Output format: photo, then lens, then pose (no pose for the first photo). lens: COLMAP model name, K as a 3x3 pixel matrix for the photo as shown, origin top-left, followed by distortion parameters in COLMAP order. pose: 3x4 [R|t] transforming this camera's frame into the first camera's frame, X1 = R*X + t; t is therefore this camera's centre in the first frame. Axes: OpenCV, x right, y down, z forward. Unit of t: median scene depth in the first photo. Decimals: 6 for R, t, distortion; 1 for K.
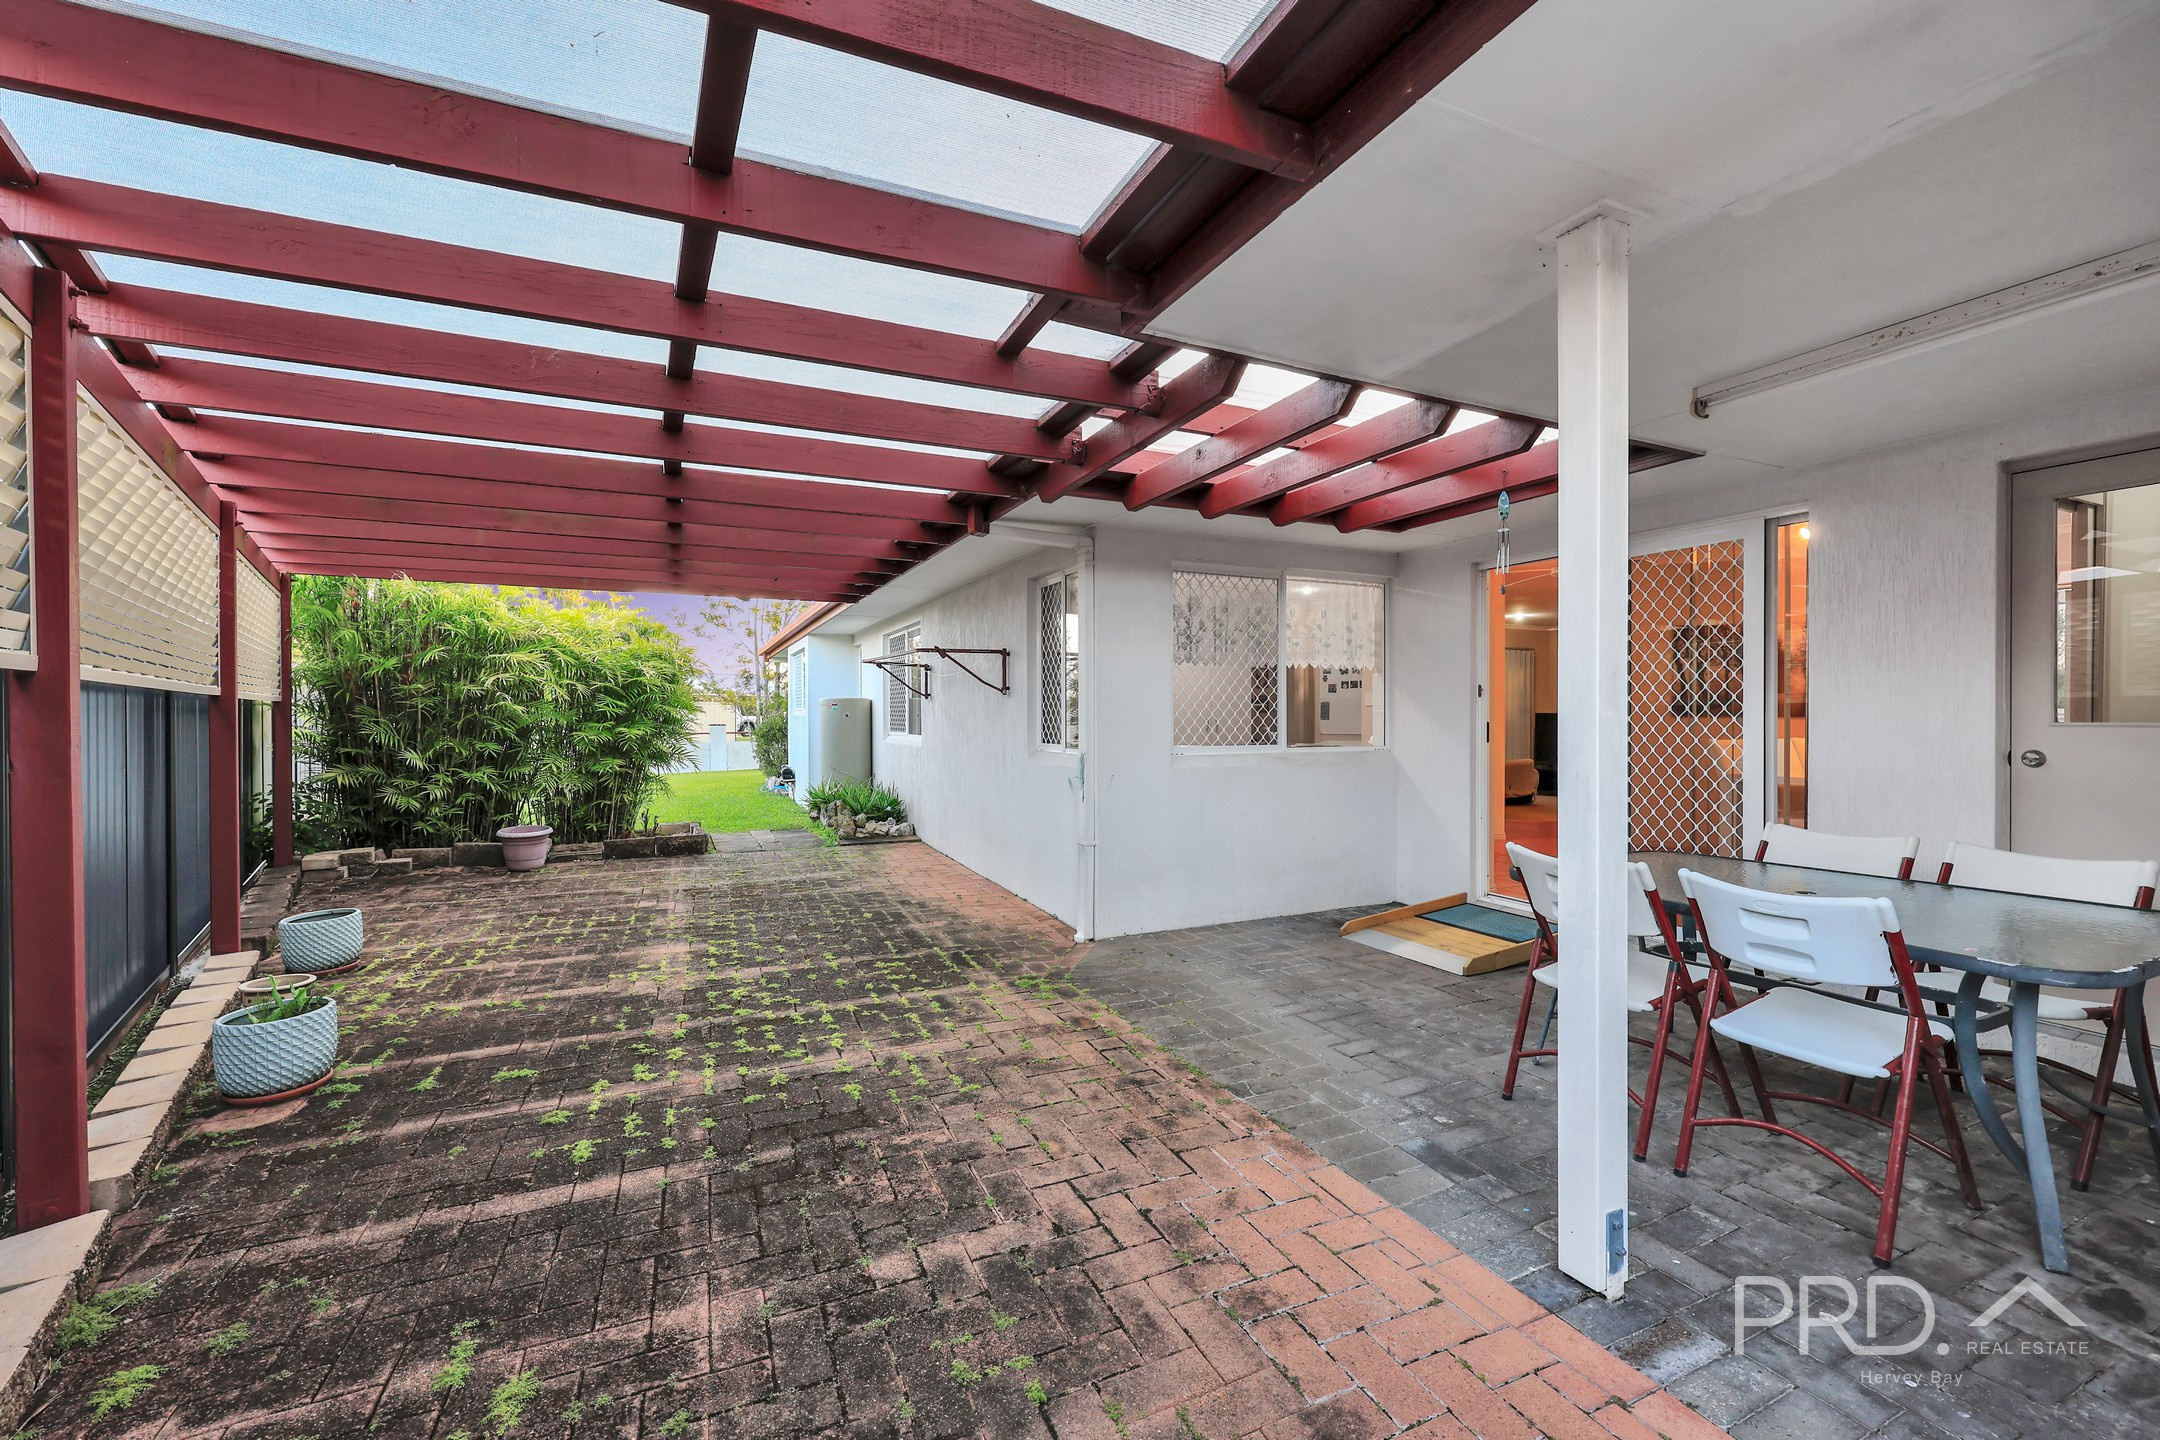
lens RADIAL K [[876.8, 0, 1080.0], [0, 876.8, 720.0], [0, 0, 1]] dist [0.000677, 0.000486]
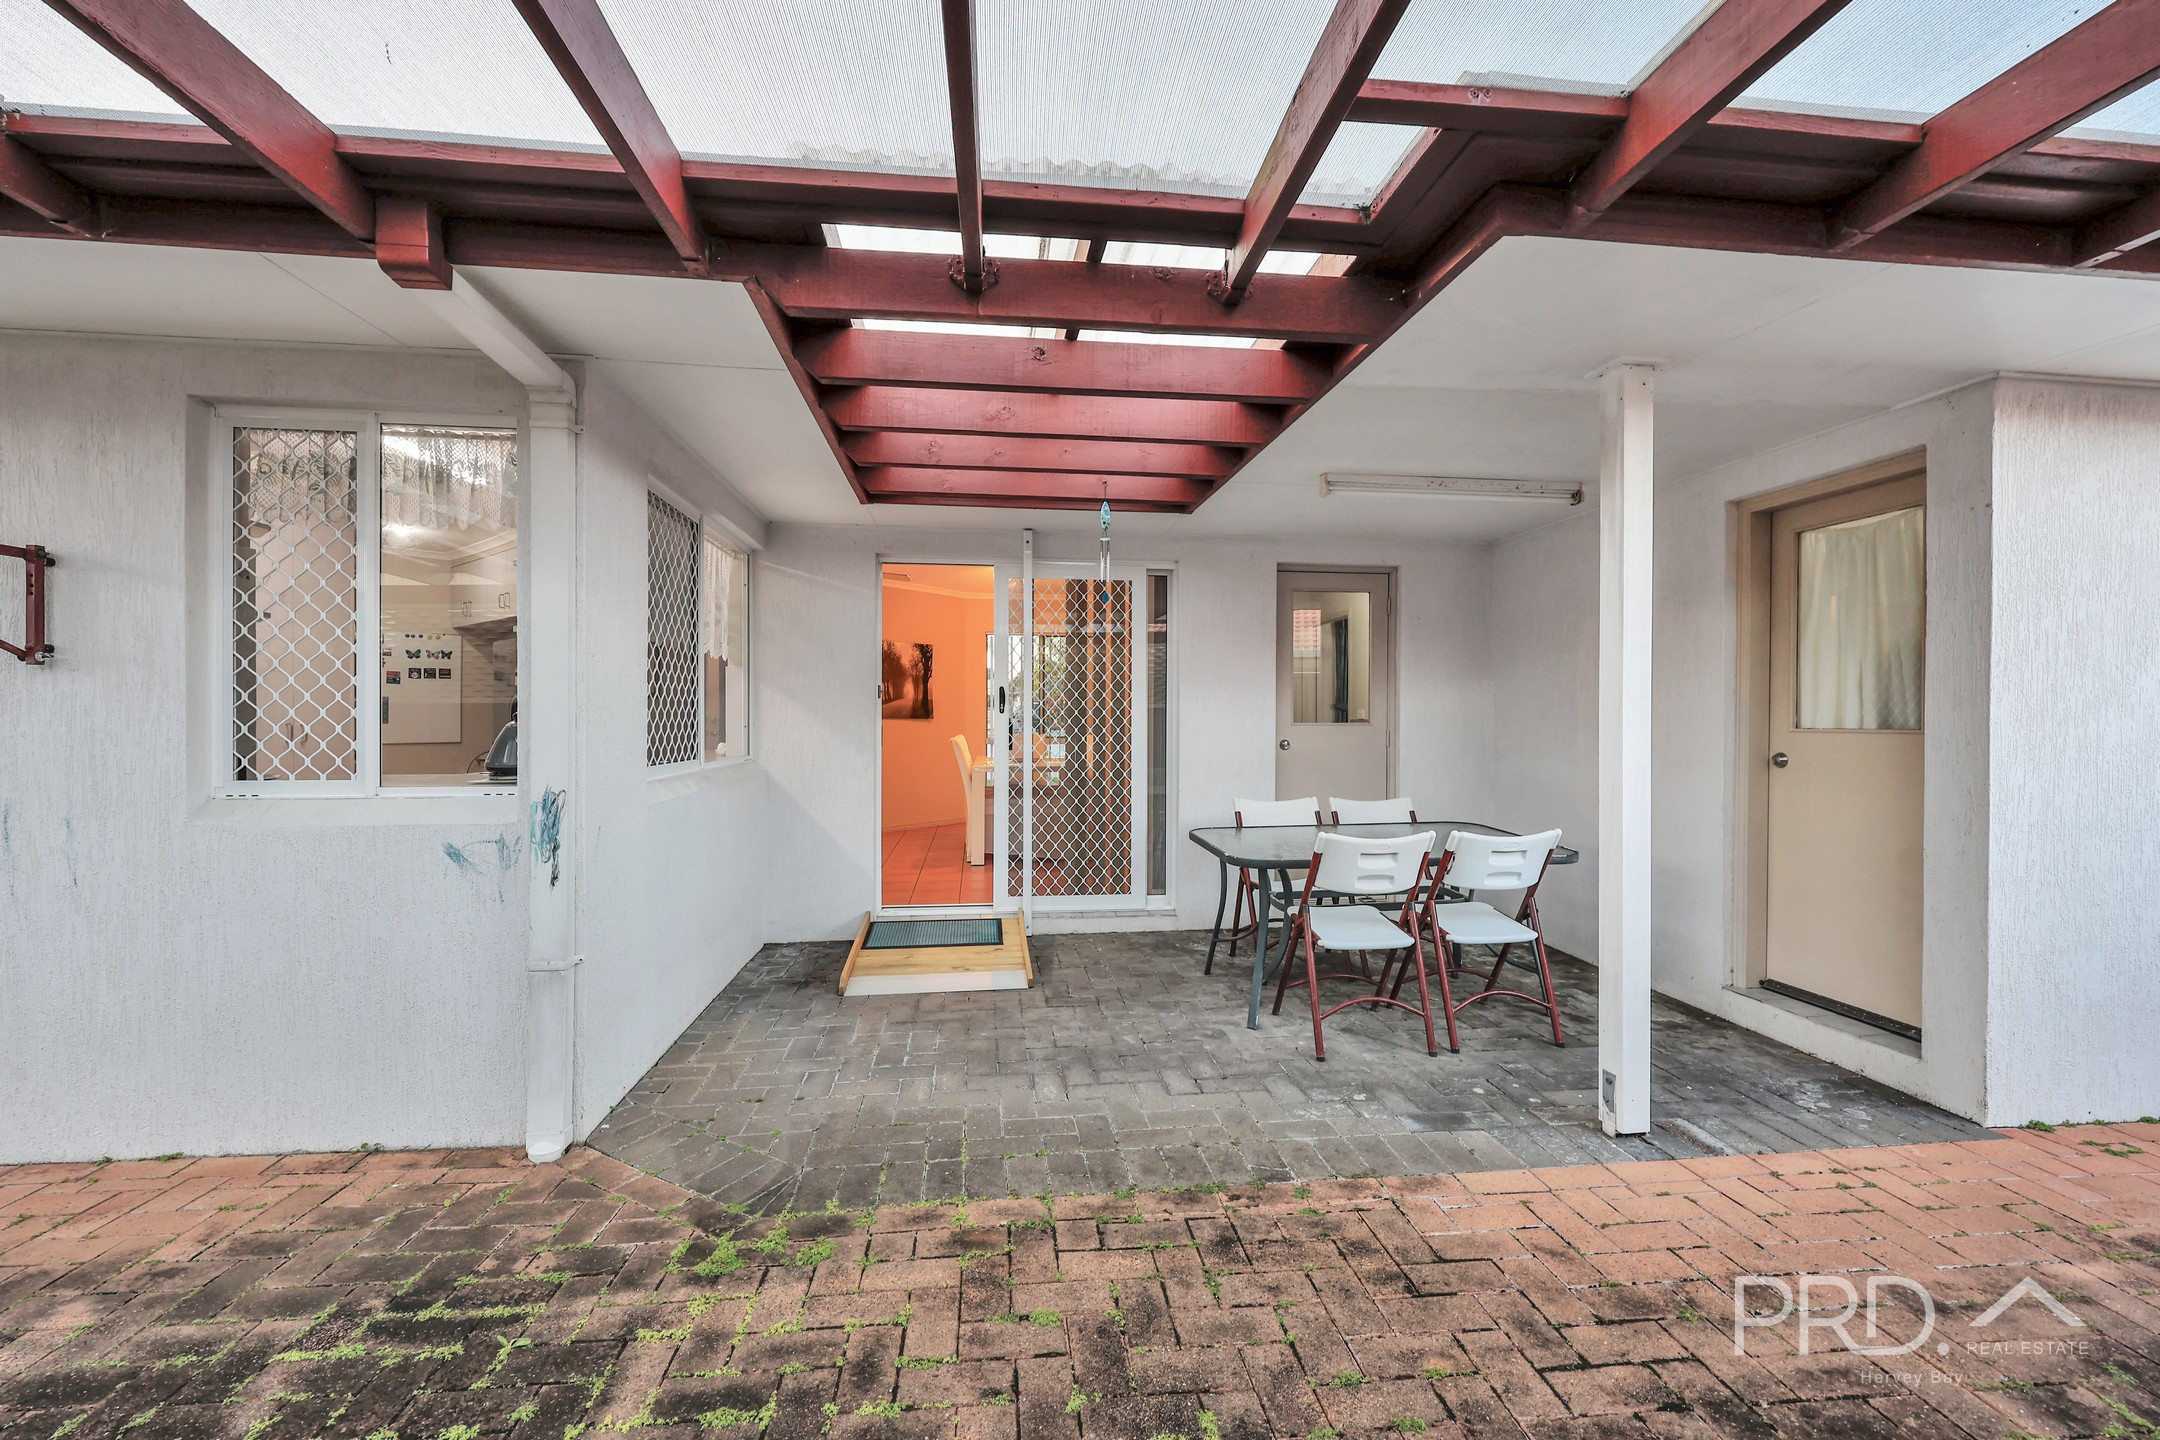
lens RADIAL K [[876.8, 0, 1080.0], [0, 876.8, 720.0], [0, 0, 1]] dist [0.000677, 0.000486]
pose [[0.310471, -0.002815, 0.950579, -0.513495], [0.003254, 0.999993, 0.001899, -0.005939], [-0.950577, 0.002504, 0.310478, 0.716384]]
